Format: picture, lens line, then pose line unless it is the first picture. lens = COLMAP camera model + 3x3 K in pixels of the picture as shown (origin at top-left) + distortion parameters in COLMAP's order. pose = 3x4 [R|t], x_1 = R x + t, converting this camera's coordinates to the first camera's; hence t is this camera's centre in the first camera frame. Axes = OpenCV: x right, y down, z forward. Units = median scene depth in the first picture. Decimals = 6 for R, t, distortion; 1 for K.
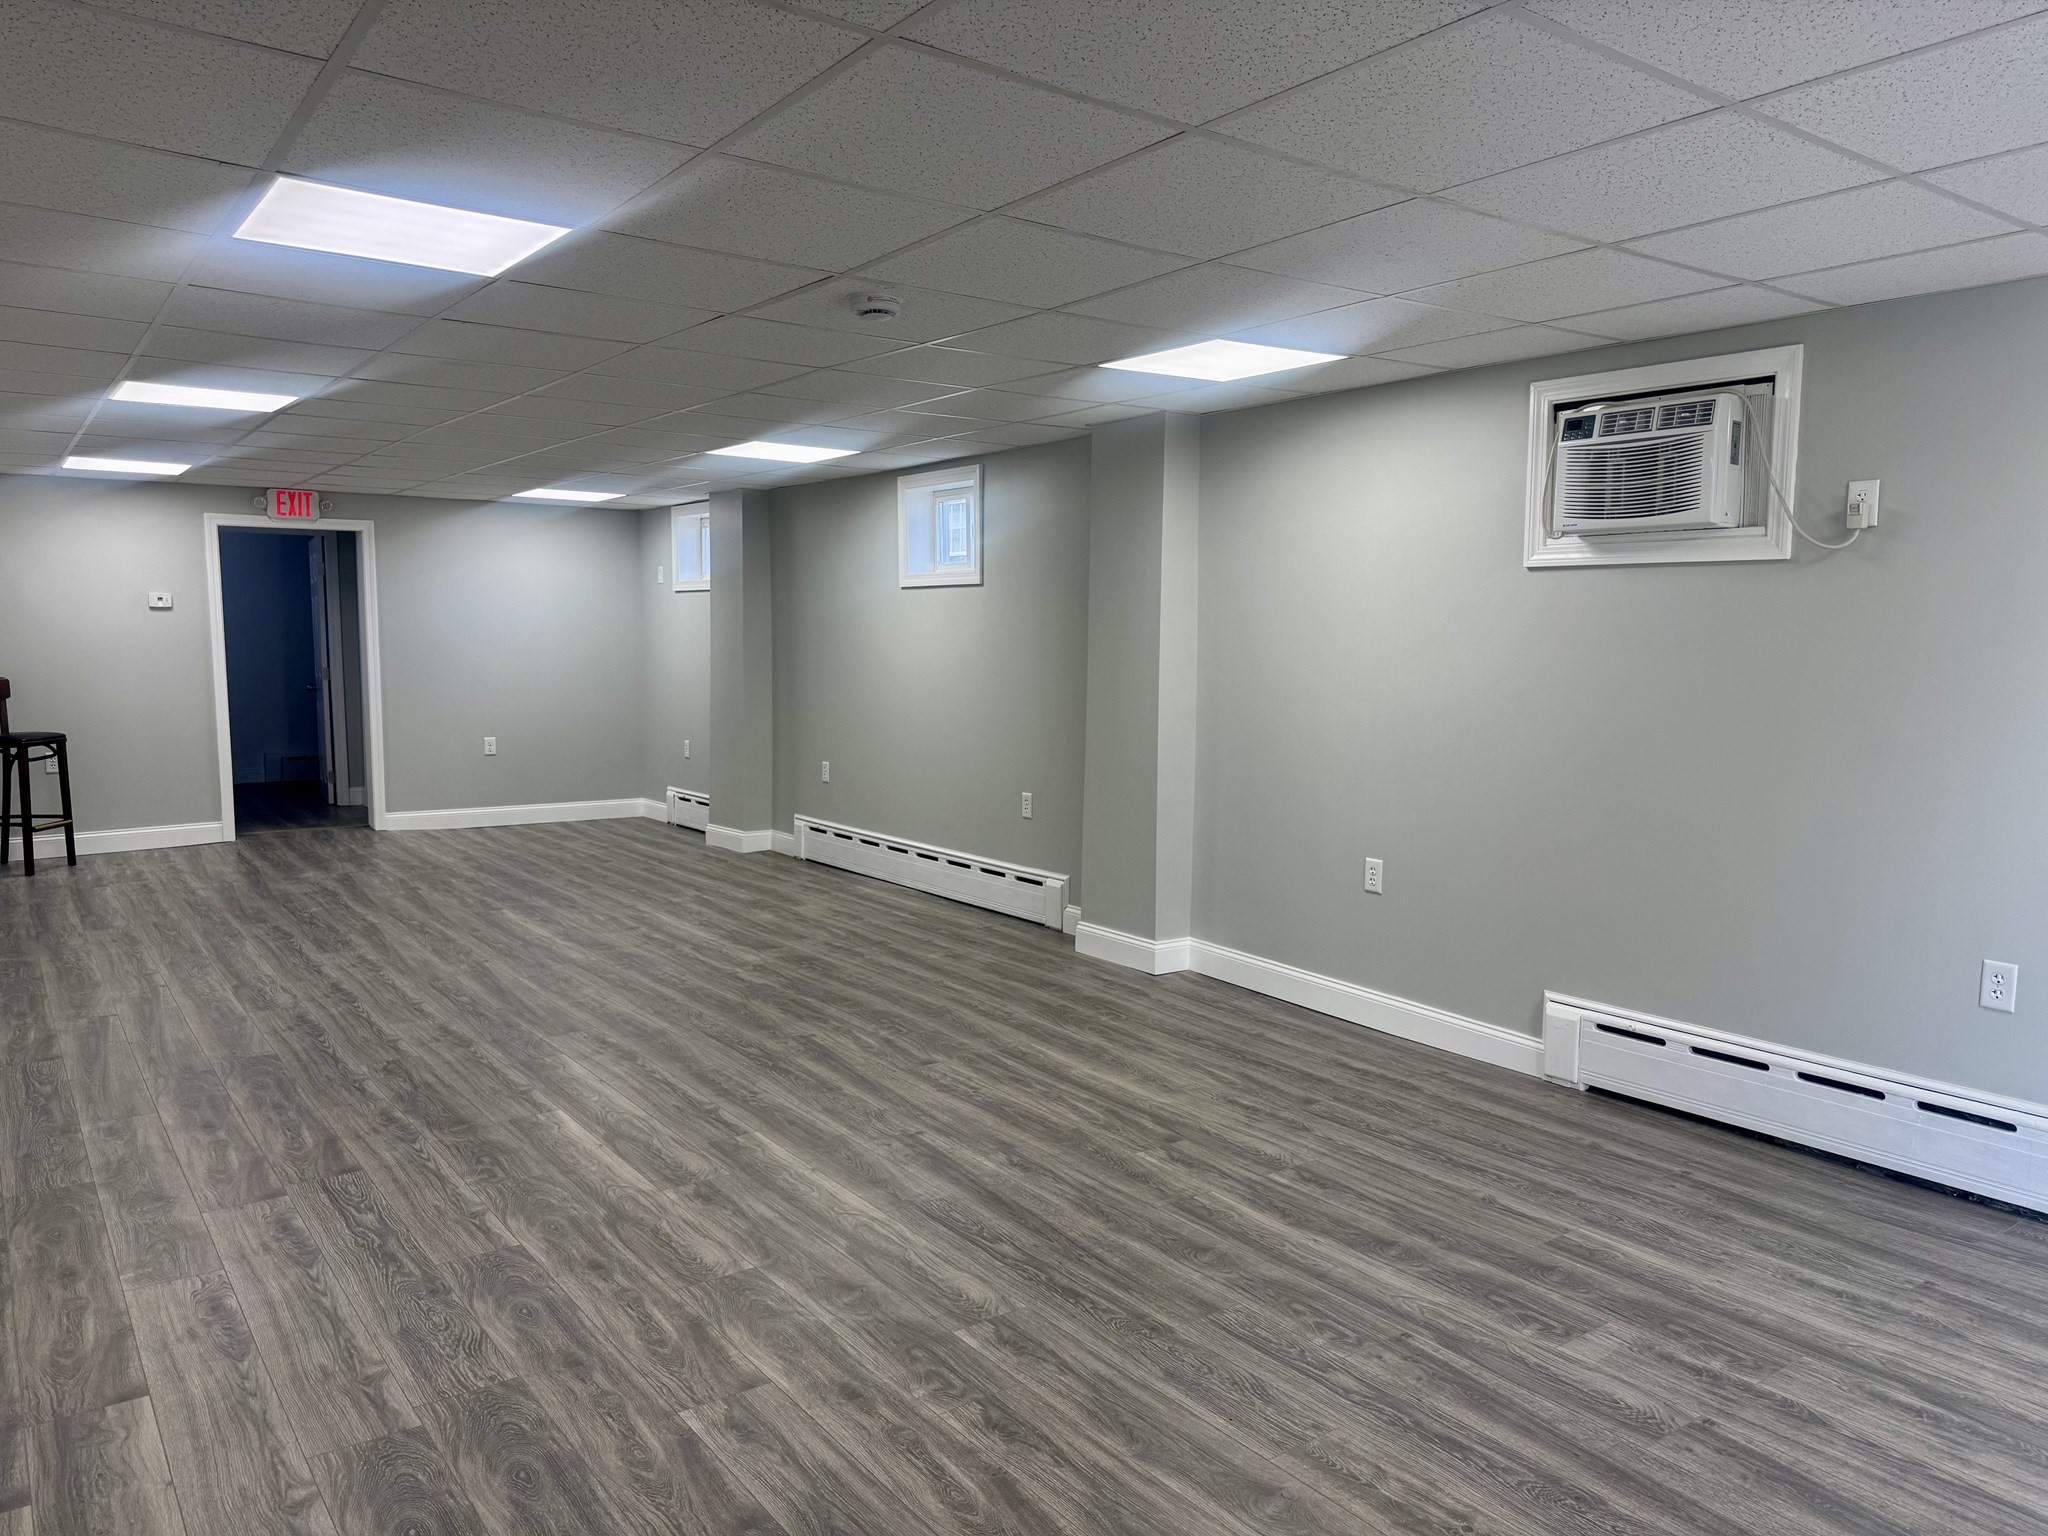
lens RADIAL K [[1433.6, 0, 1091.1], [0, 1433.6, 809.6], [0, 0, 1]] dist [0.007349, -0.011037]
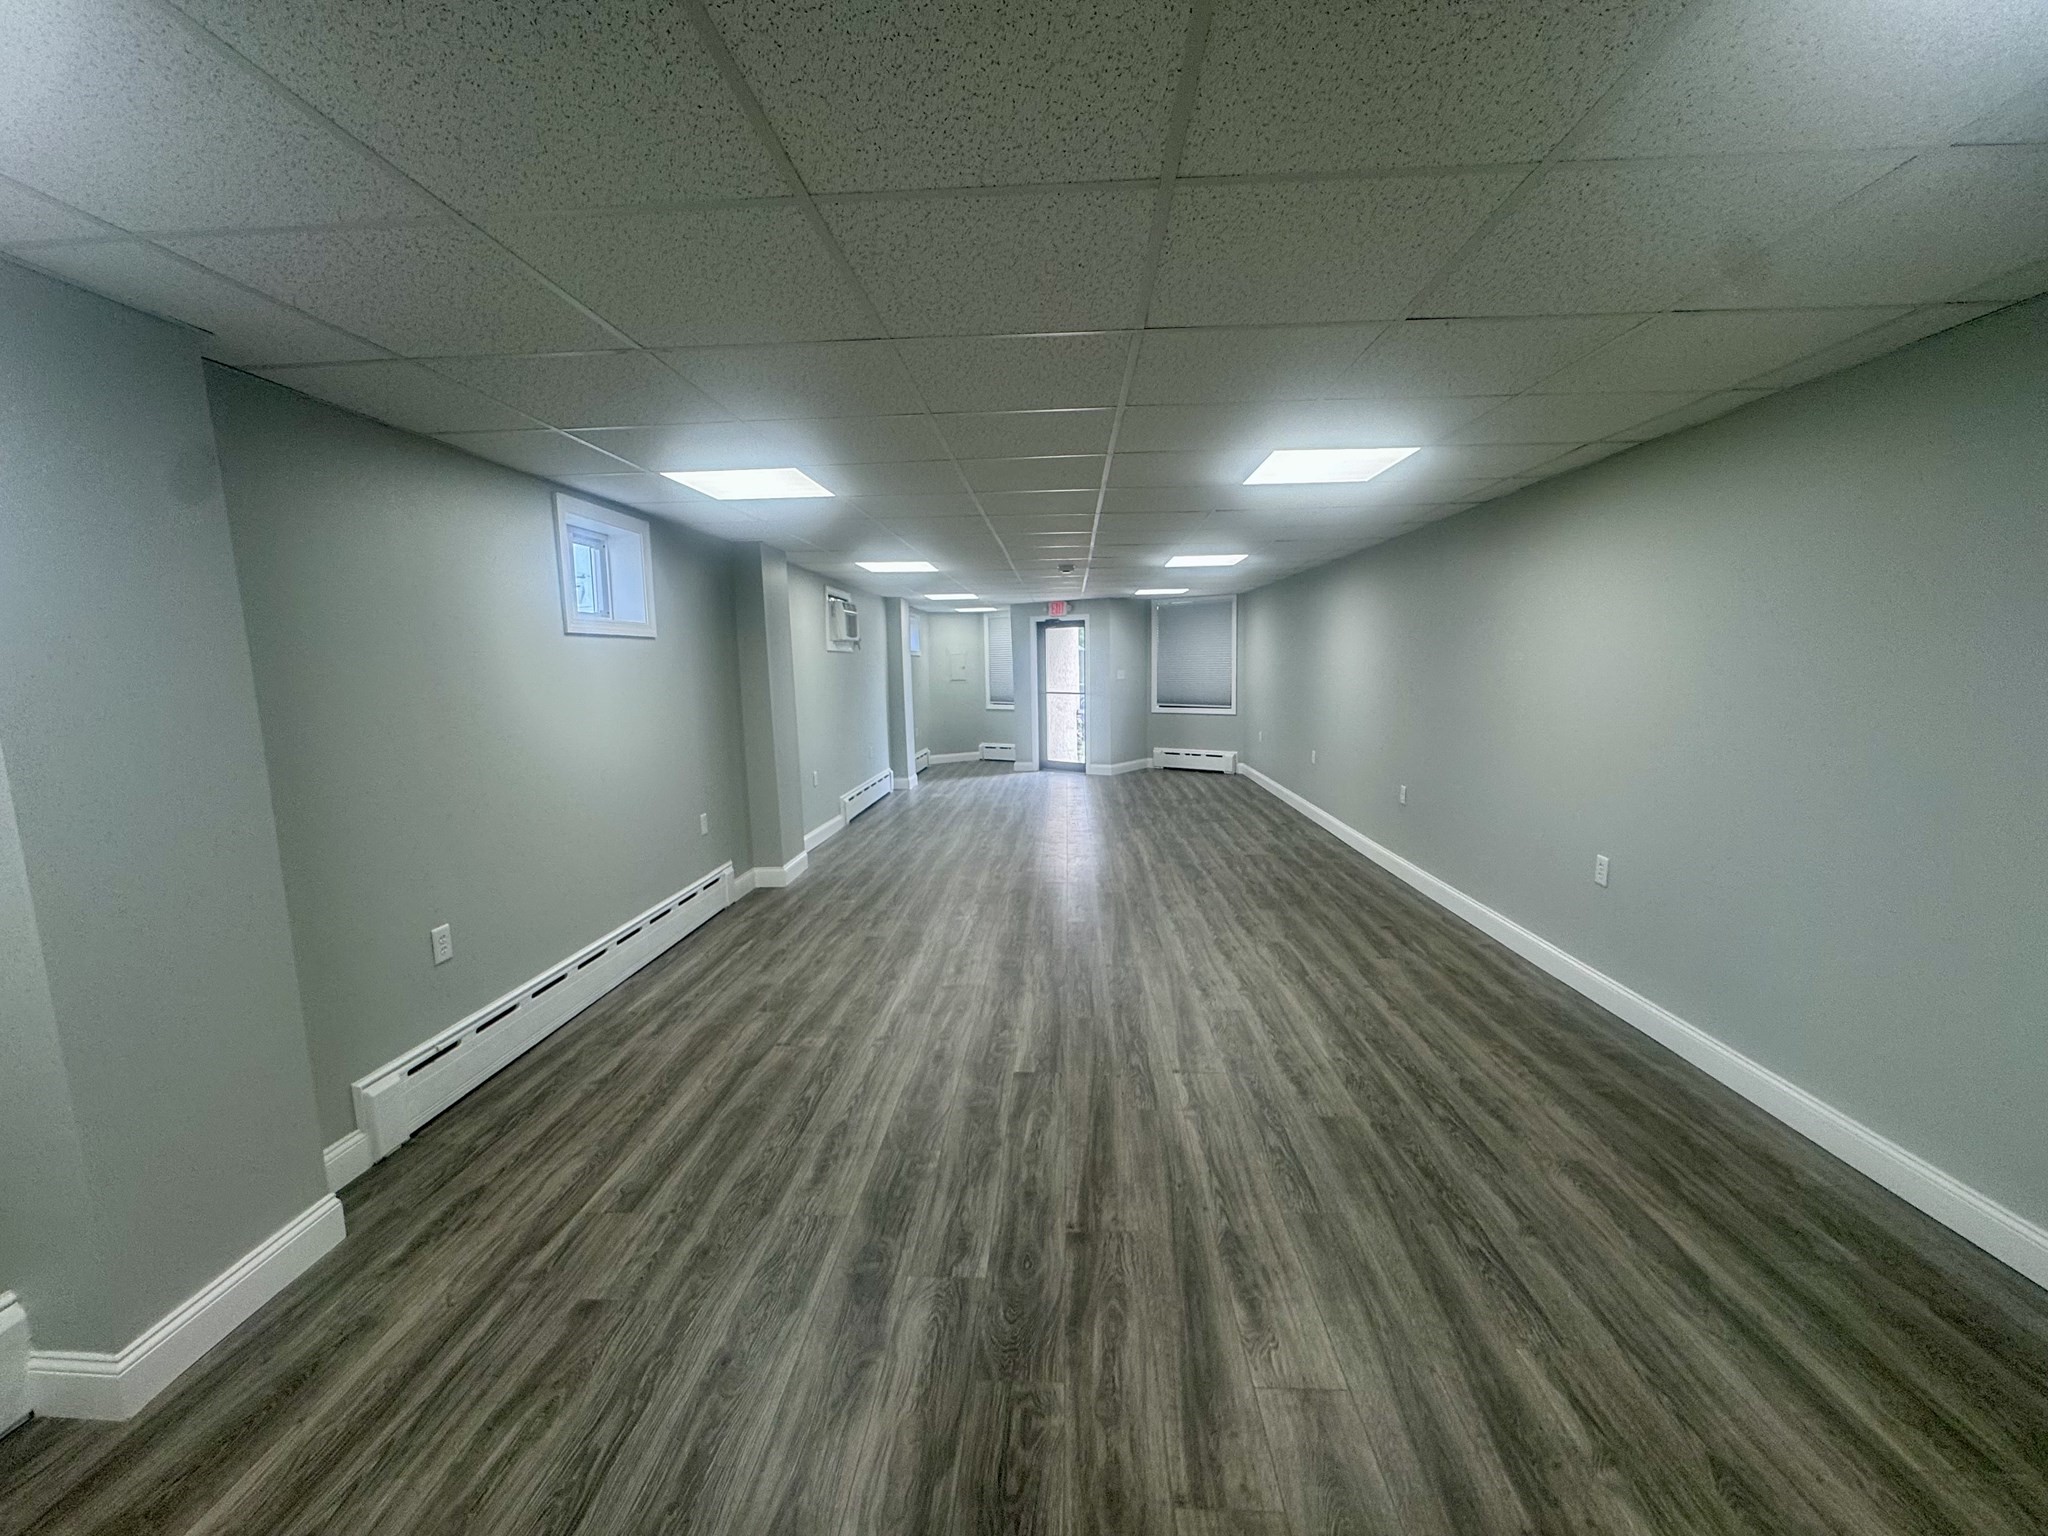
lens RADIAL K [[813.6, 0, 1020.5], [0, 813.6, 764.6], [0, 0, 1]] dist [-0.004320, 0.001122]
pose [[-0.745674, -0.071637, 0.662449, -0.871064], [0.100201, 0.970842, 0.217775, -0.219875], [-0.658734, 0.228768, -0.716753, 1.631618]]
